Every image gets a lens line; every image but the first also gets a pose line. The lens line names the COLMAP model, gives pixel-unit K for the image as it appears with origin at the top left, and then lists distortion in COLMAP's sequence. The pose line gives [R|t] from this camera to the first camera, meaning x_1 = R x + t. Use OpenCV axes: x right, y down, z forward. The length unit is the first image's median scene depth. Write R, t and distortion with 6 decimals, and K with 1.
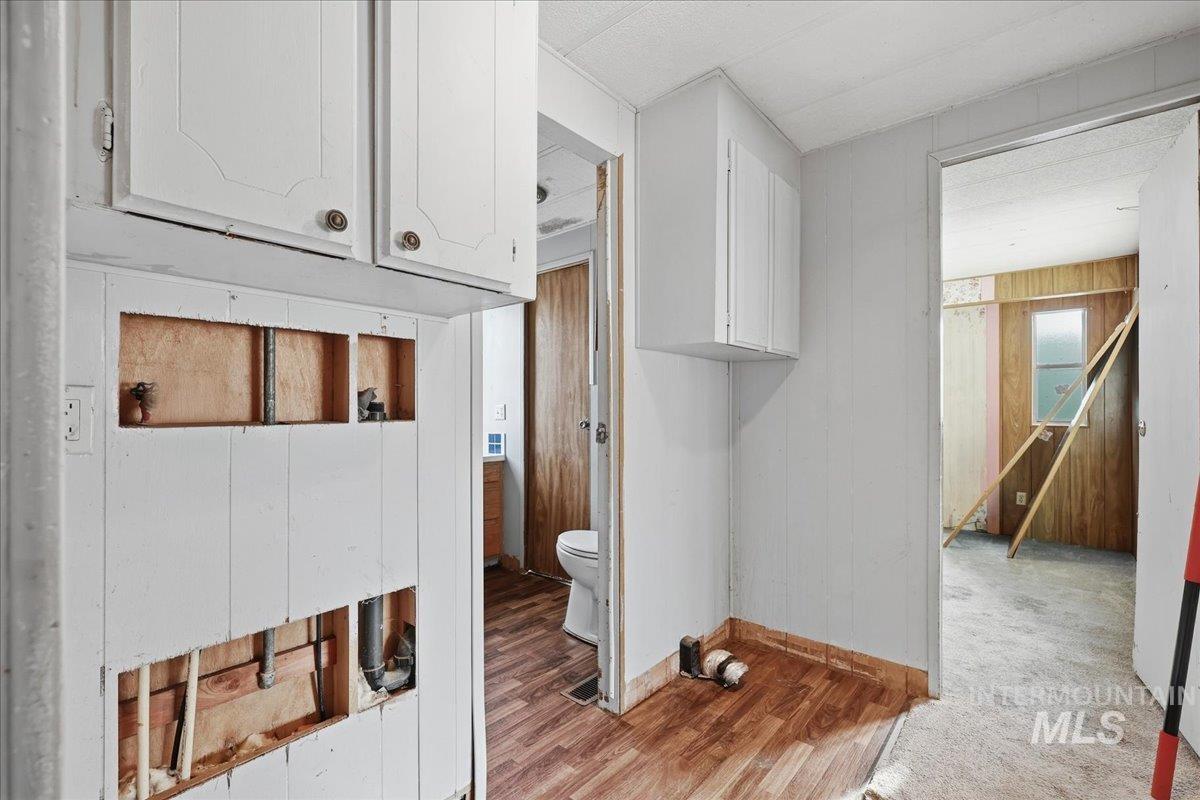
lens RADIAL K [[515.9, 0, 602.4], [0, 515.9, 409.1], [0, 0, 1]] dist [-0.003613, -0.000112]
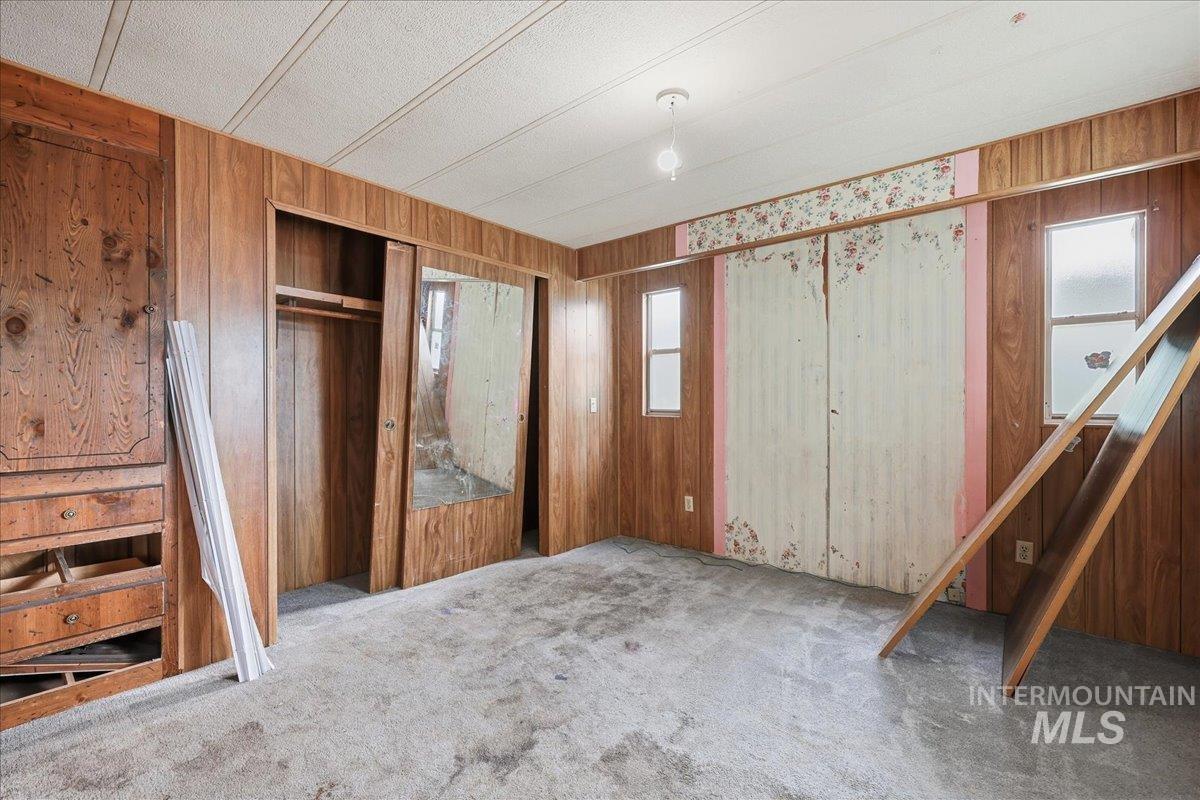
lens RADIAL K [[515.9, 0, 598.2], [0, 515.9, 401.0], [0, 0, 1]] dist [-0.003613, -0.000112]
pose [[0.999931, 0.000264, 0.011710, 0.357206], [-0.000296, 0.999996, 0.002732, 0.004479], [-0.011710, -0.002735, 0.999928, 0.465441]]
